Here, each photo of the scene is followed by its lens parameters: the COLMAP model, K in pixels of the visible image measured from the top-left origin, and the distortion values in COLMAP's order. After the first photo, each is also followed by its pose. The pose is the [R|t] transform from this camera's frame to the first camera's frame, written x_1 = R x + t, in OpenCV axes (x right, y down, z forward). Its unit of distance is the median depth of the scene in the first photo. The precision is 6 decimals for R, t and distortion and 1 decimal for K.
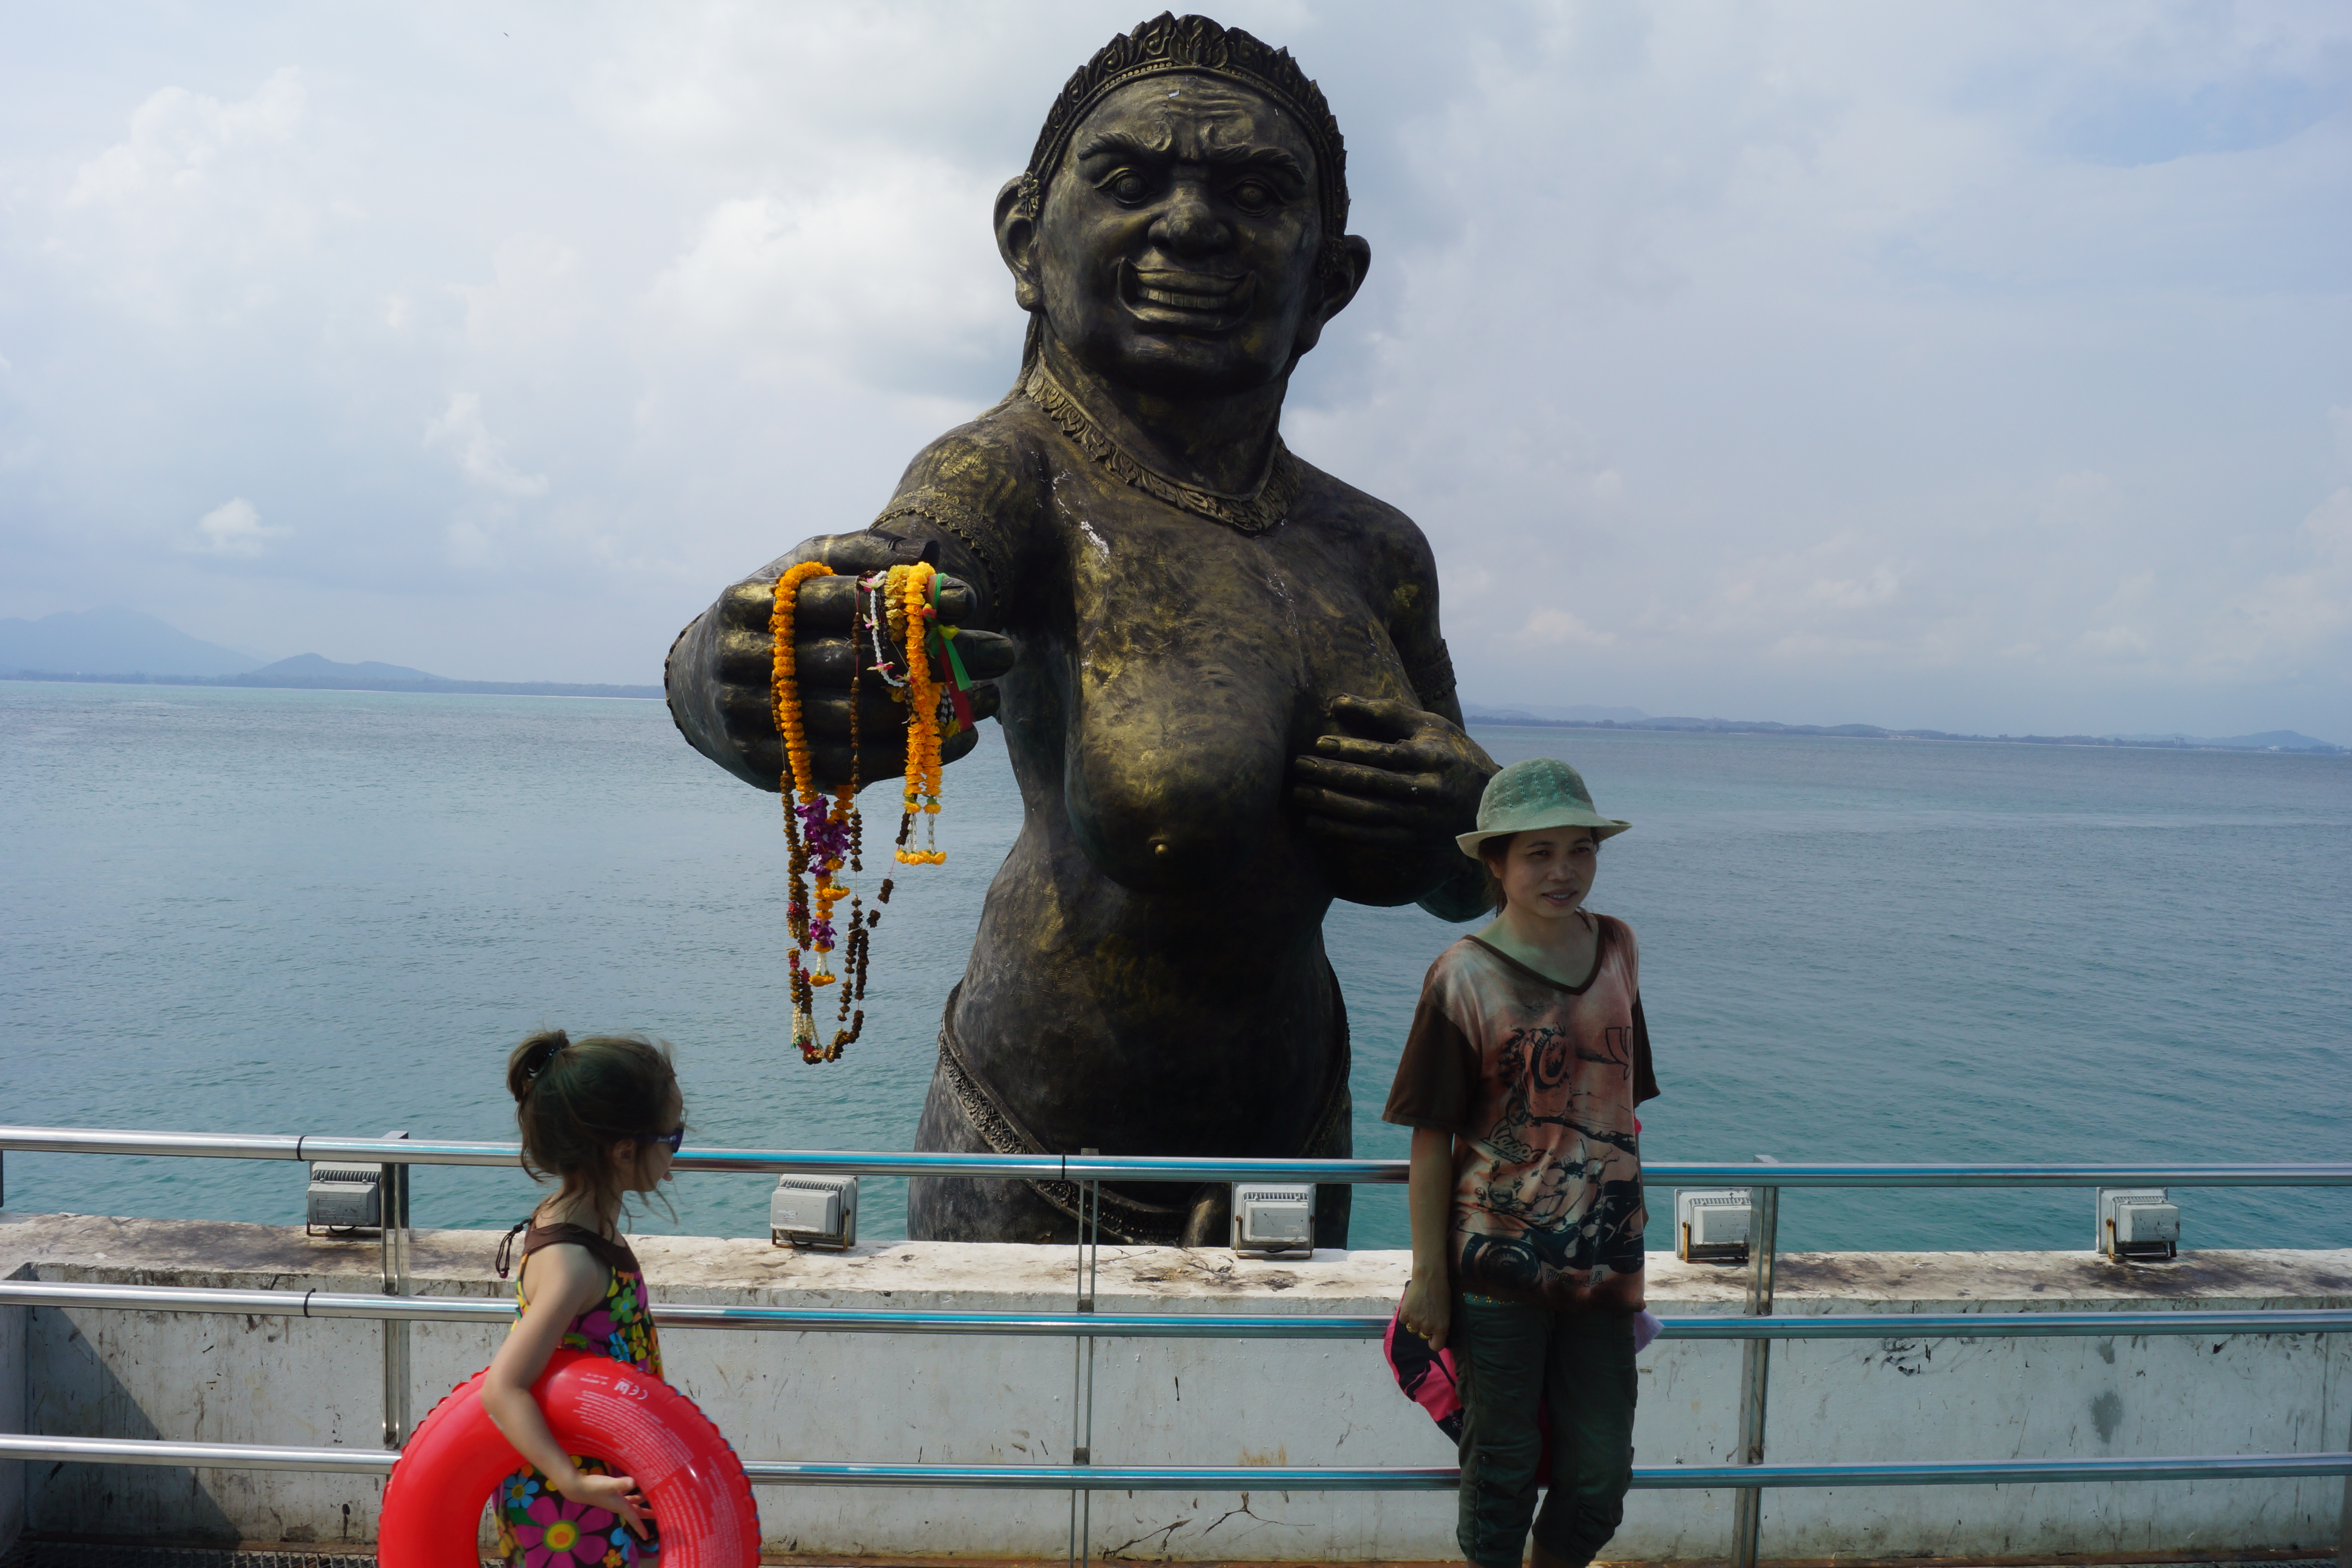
lens RADIAL K [[1886.8, 0, 1176.0], [0, 1886.8, 784.0], [0, 0, 1]] dist [-0.080350, 0.012247]
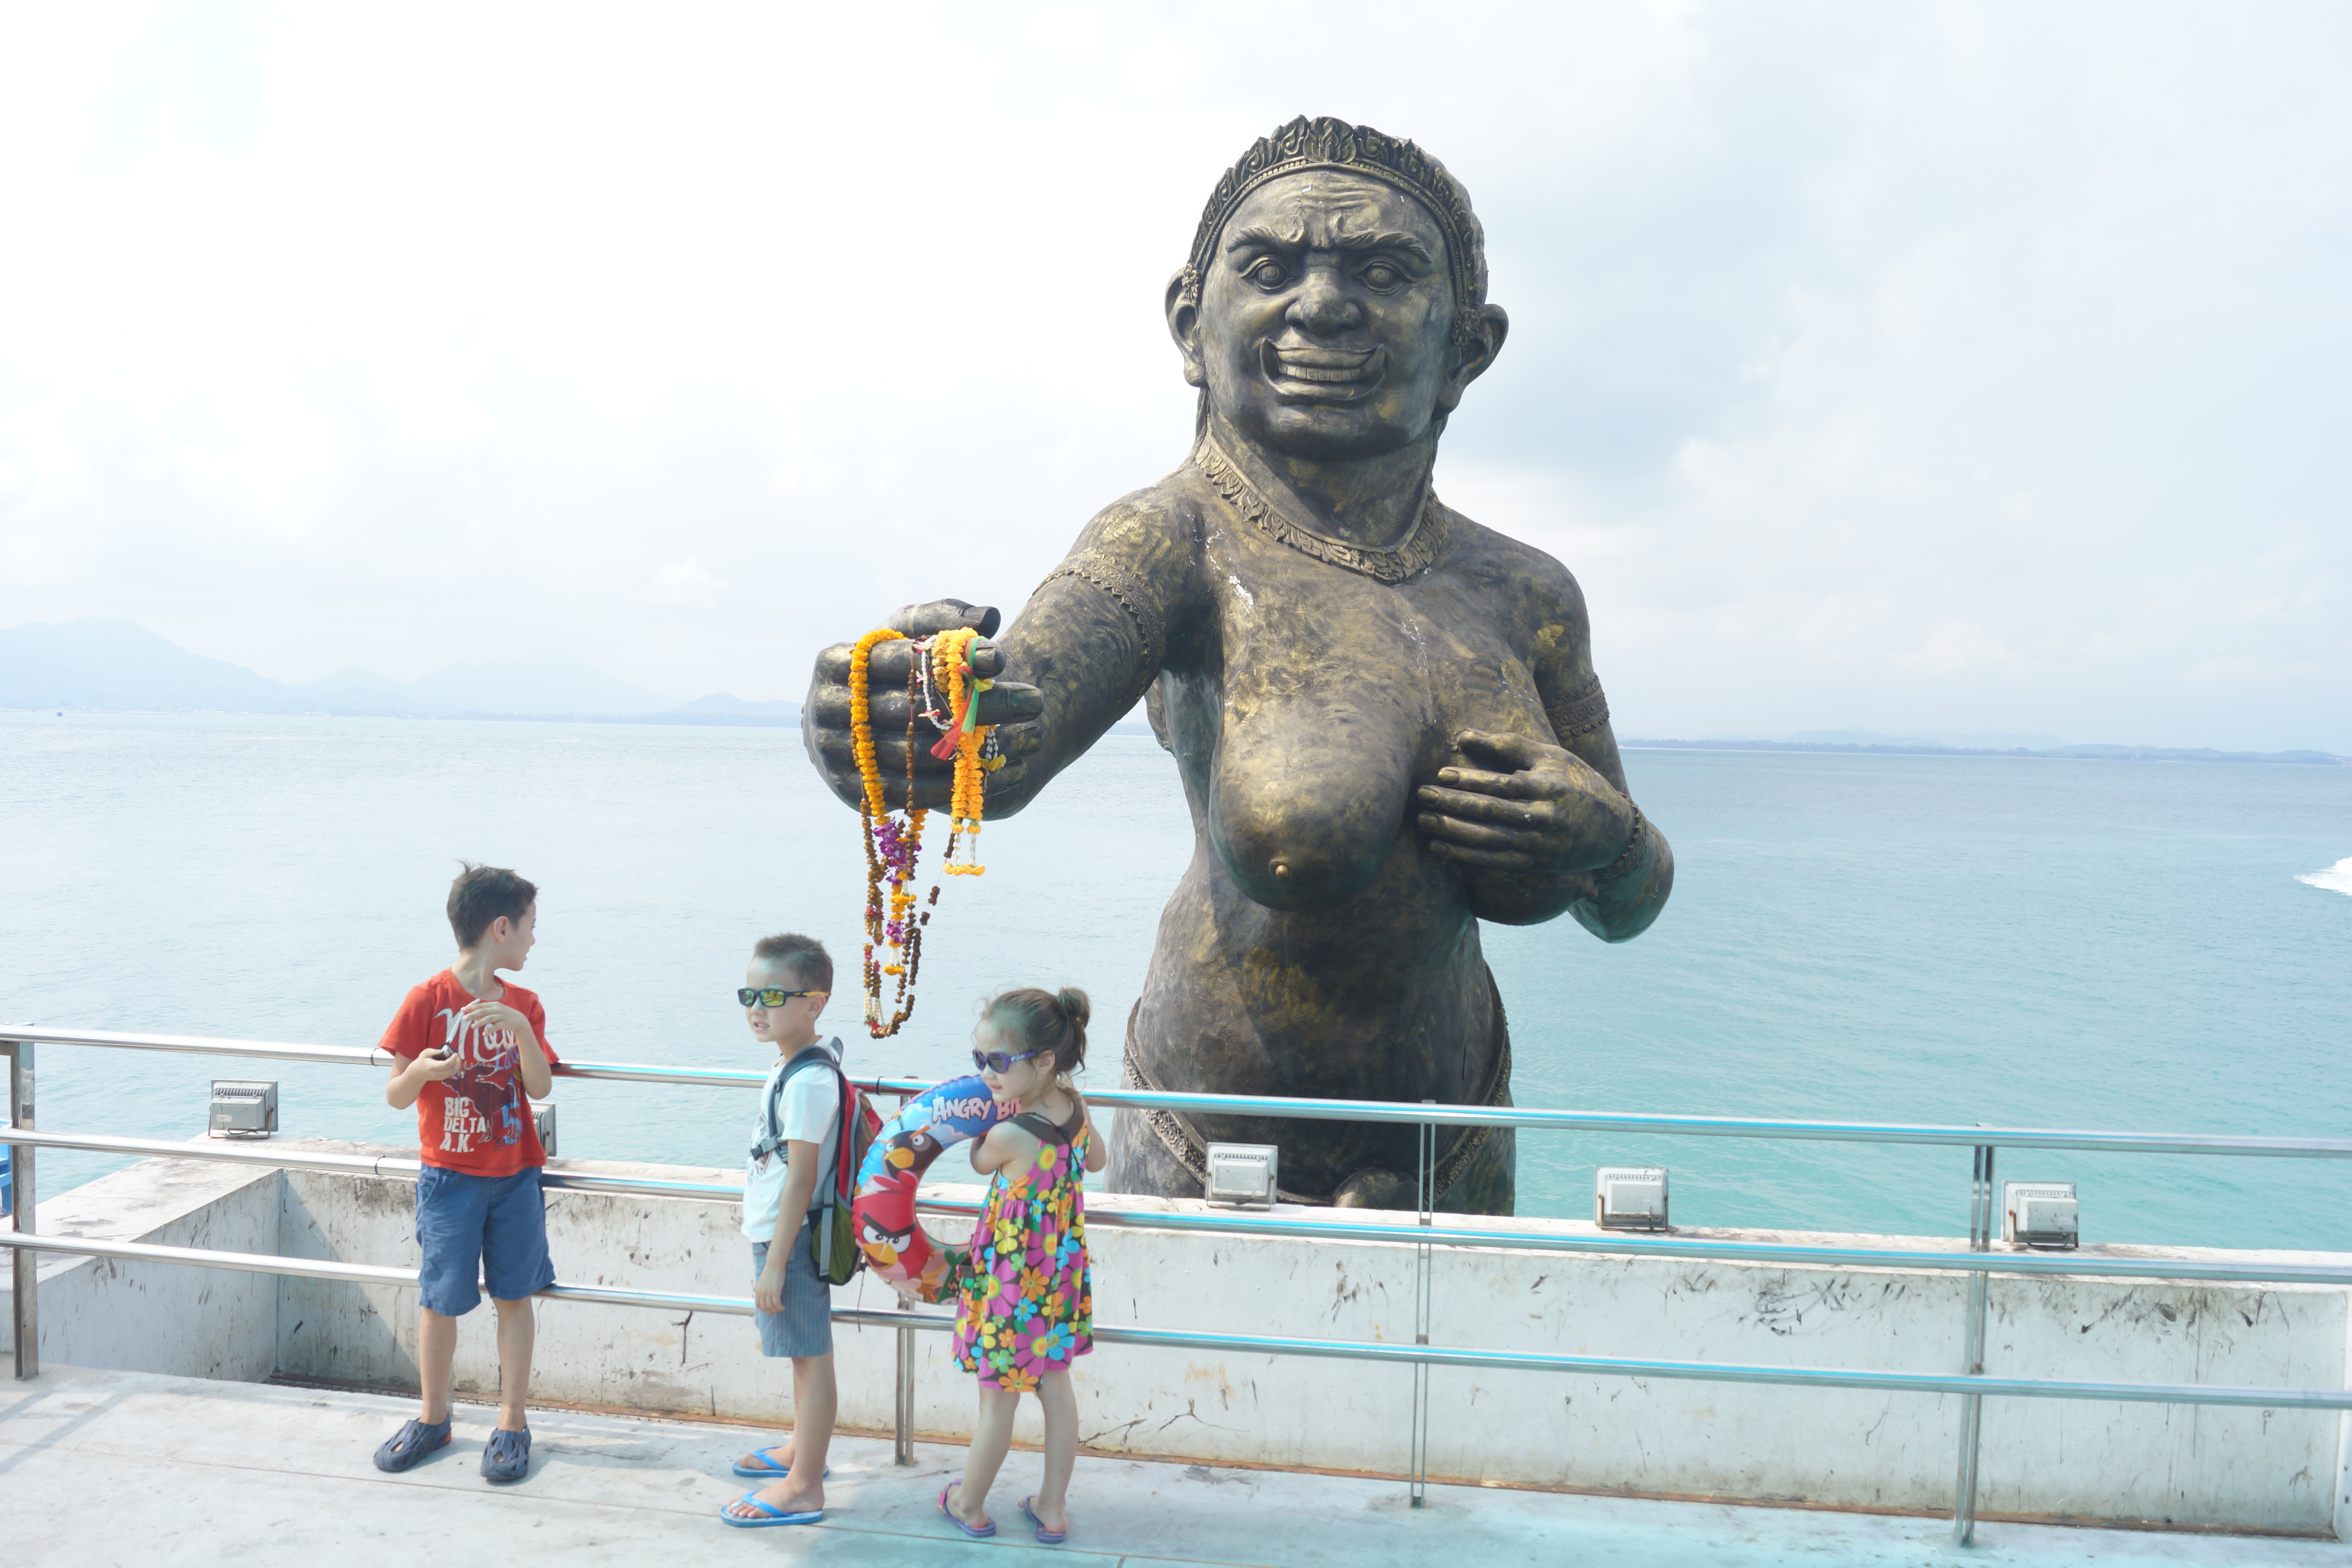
lens RADIAL K [[1894.2, 0, 1176.0], [0, 1894.2, 784.0], [0, 0, 1]] dist [-0.077227, 0.007132]
pose [[0.979453, -0.003378, -0.201645, 0.145827], [-0.000071, 0.999854, -0.017092, 0.002745], [0.201673, 0.016755, 0.979309, -0.102395]]
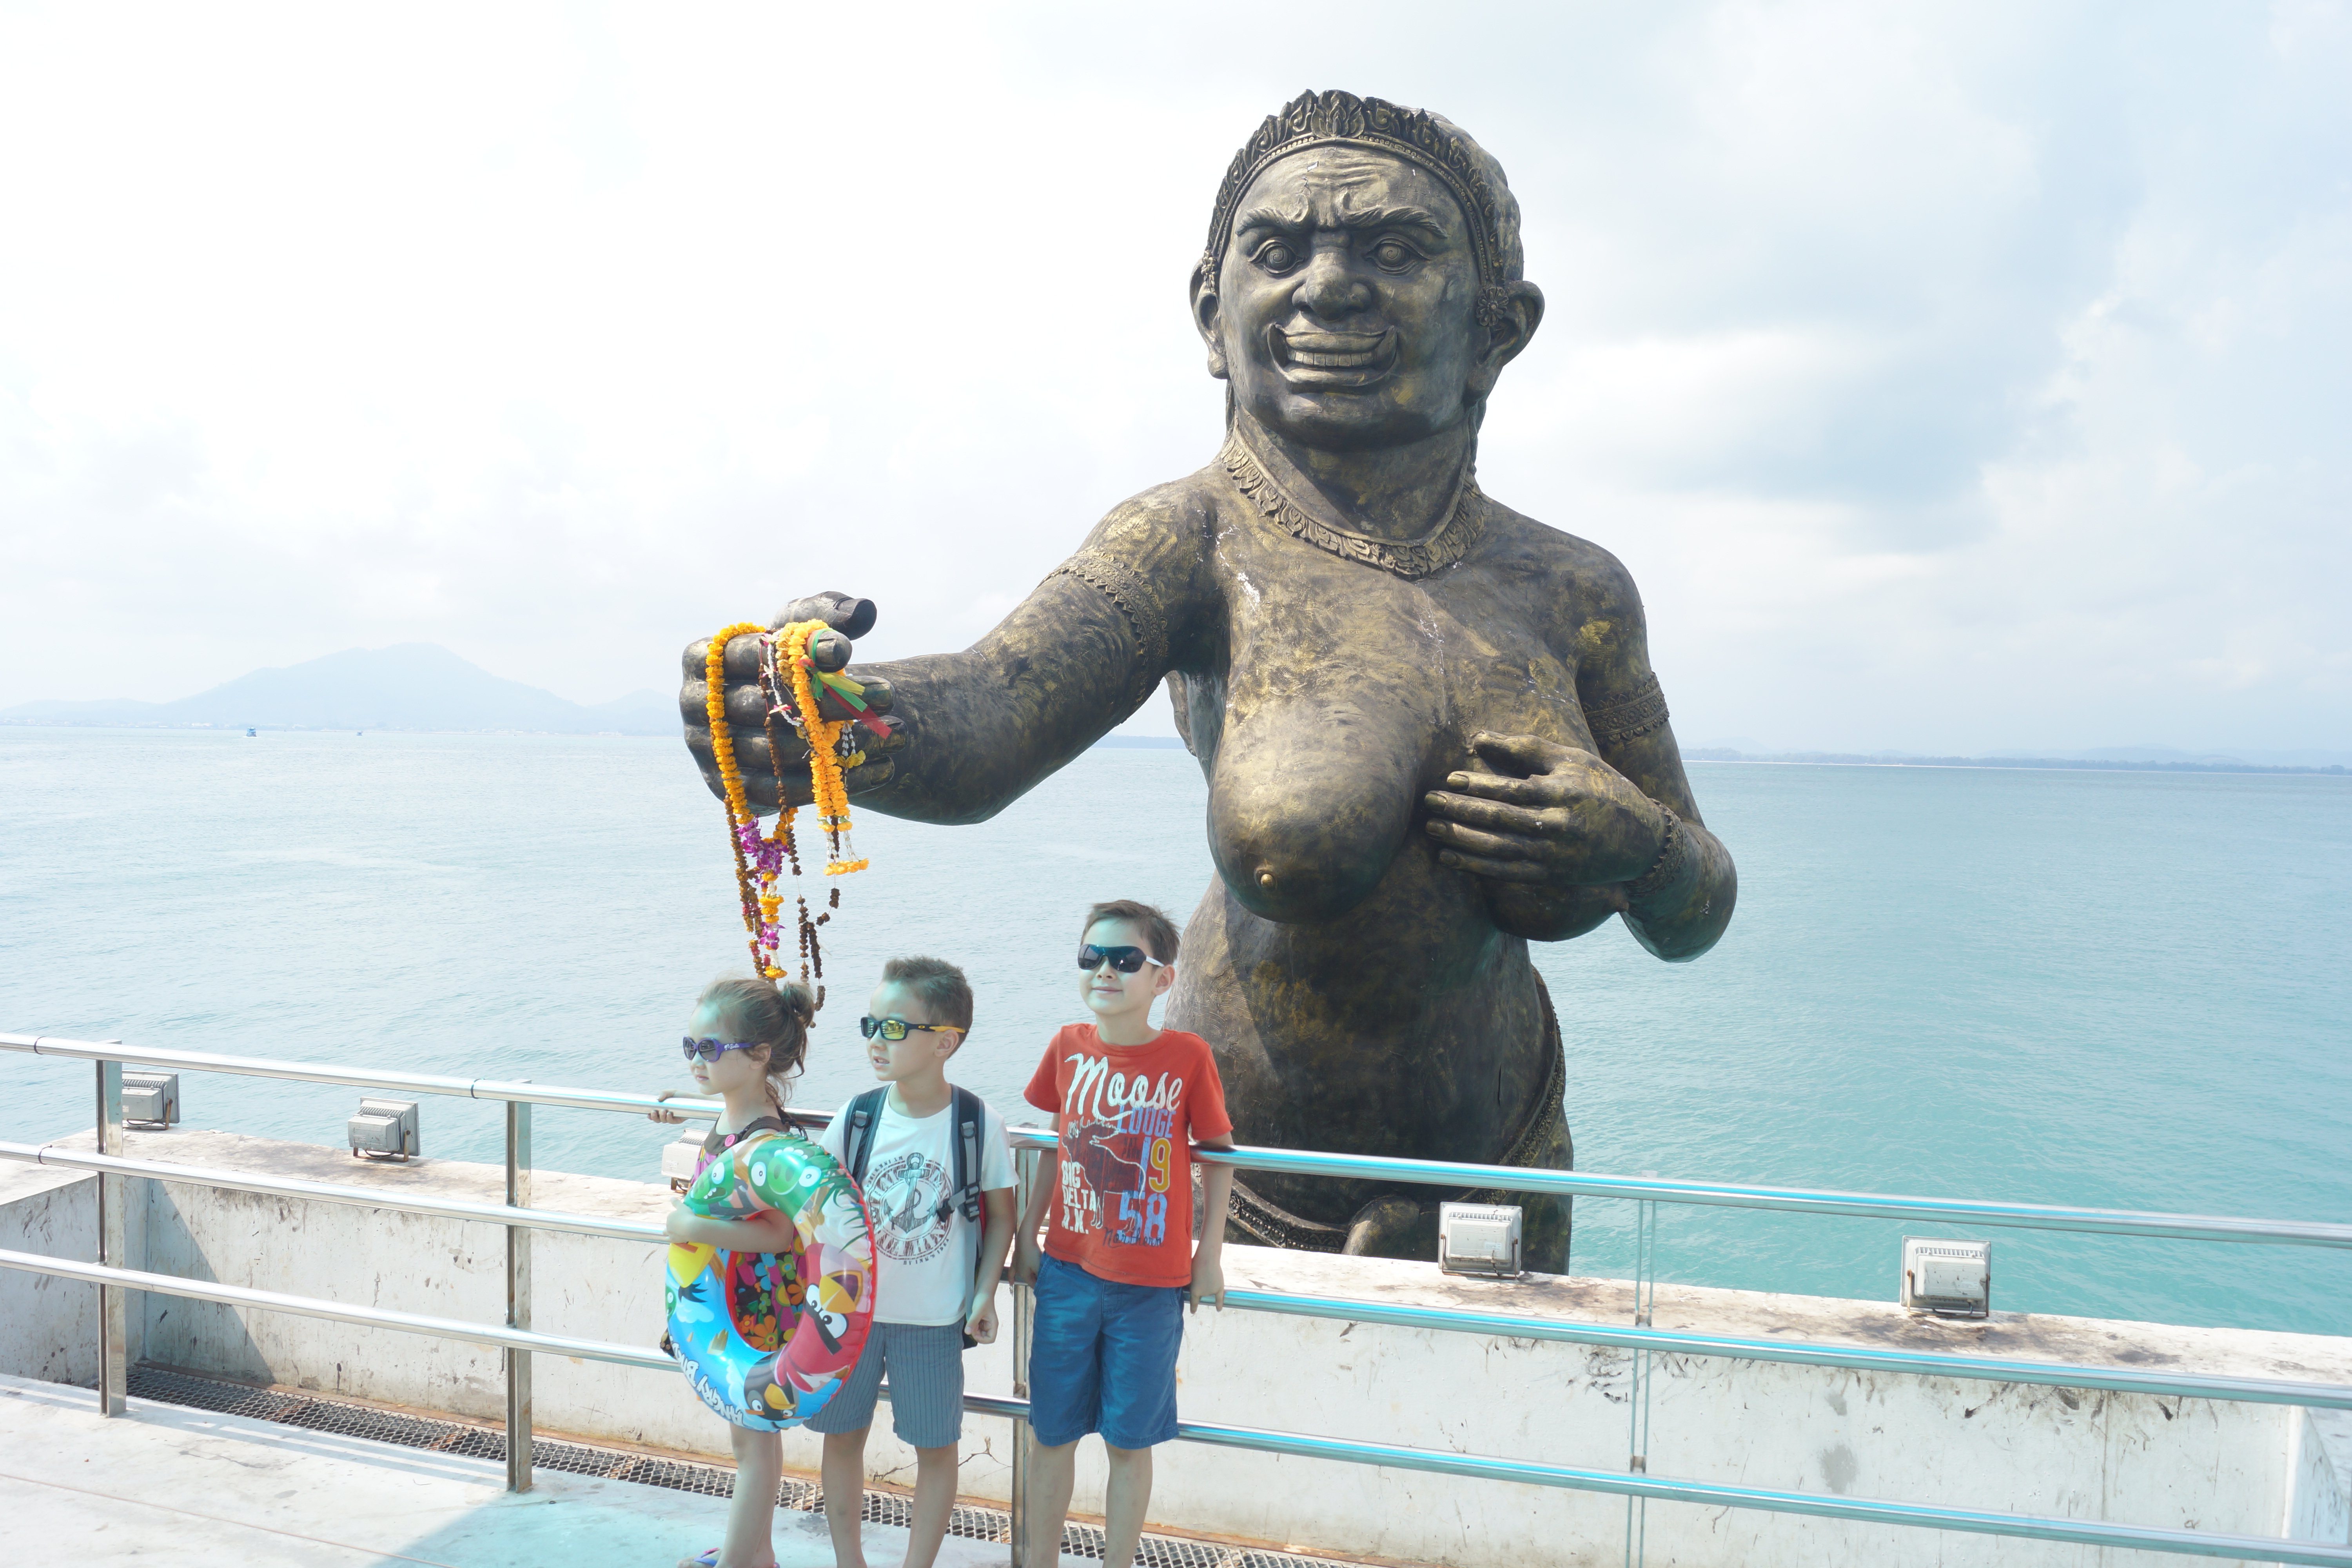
lens RADIAL K [[1884.4, 0, 1170.6], [0, 1884.4, 783.9], [0, 0, 1]] dist [-0.078685, 0.008873]
pose [[0.940180, -0.004504, -0.340647, 0.280638], [-0.004825, 0.999636, -0.026534, 0.008937], [0.340643, 0.026590, 0.939817, -0.014014]]
